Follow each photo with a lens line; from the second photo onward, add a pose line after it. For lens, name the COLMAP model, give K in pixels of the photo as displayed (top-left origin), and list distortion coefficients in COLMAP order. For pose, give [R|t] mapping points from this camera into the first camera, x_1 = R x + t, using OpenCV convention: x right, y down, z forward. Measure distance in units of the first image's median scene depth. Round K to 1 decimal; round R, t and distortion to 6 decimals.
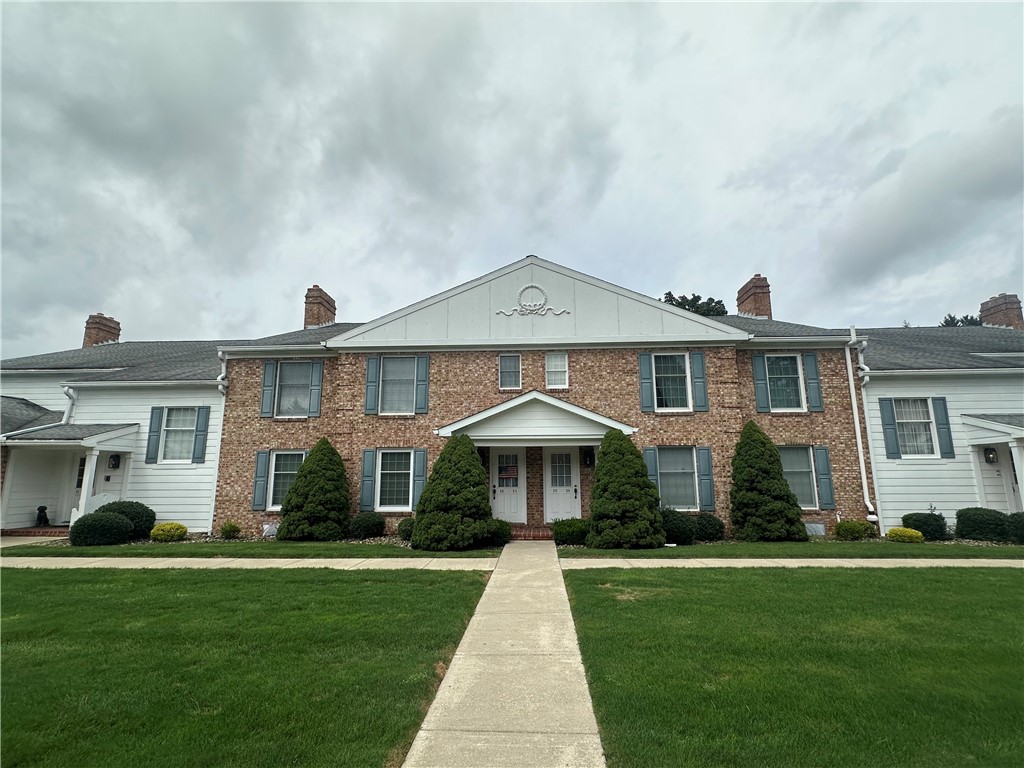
lens RADIAL K [[479.9, 0, 509.2], [0, 479.9, 382.8], [0, 0, 1]] dist [-0.002335, 0.000024]
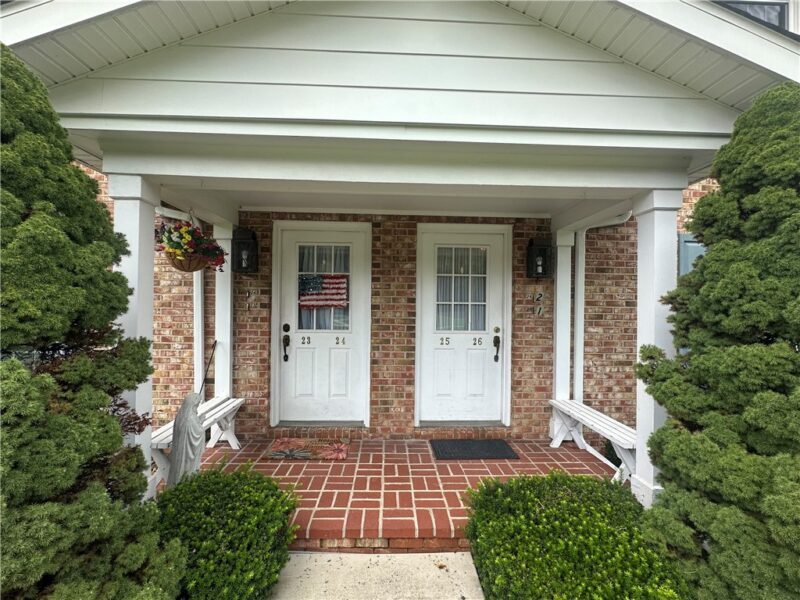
lens RADIAL K [[350.0, 0, 398.0], [0, 350.0, 301.1], [0, 0, 1]] dist [0.000158, 0.000001]
pose [[0.995766, 0.019020, 0.089937, 0.031823], [-0.035394, 0.982262, 0.184145, 0.141981], [-0.084839, -0.186549, 0.978776, 0.729524]]
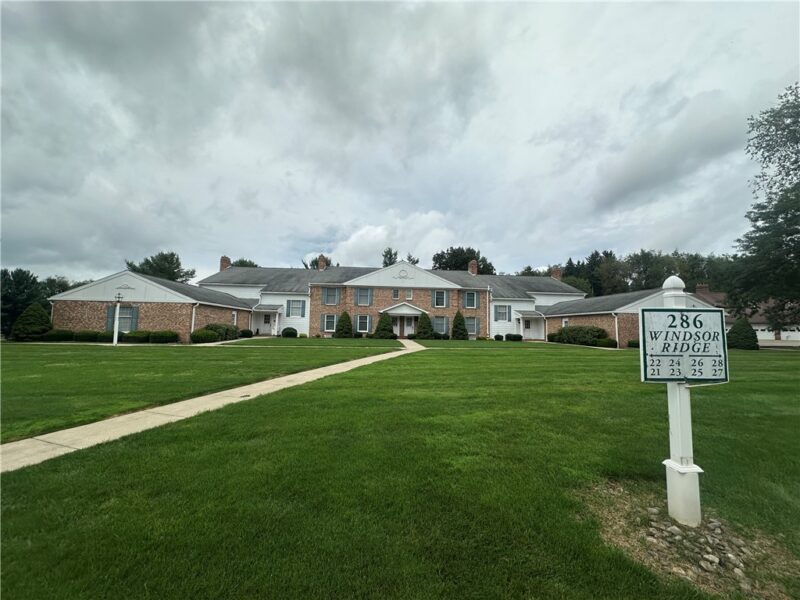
lens RADIAL K [[321.1, 0, 401.9], [0, 321.1, 299.6], [0, 0, 1]] dist [-0.000011, -0.000005]
pose [[0.998492, 0.026713, 0.047958, -0.073822], [-0.032634, 0.991330, 0.127279, -0.308415], [-0.044142, -0.128652, 0.990707, -1.461019]]
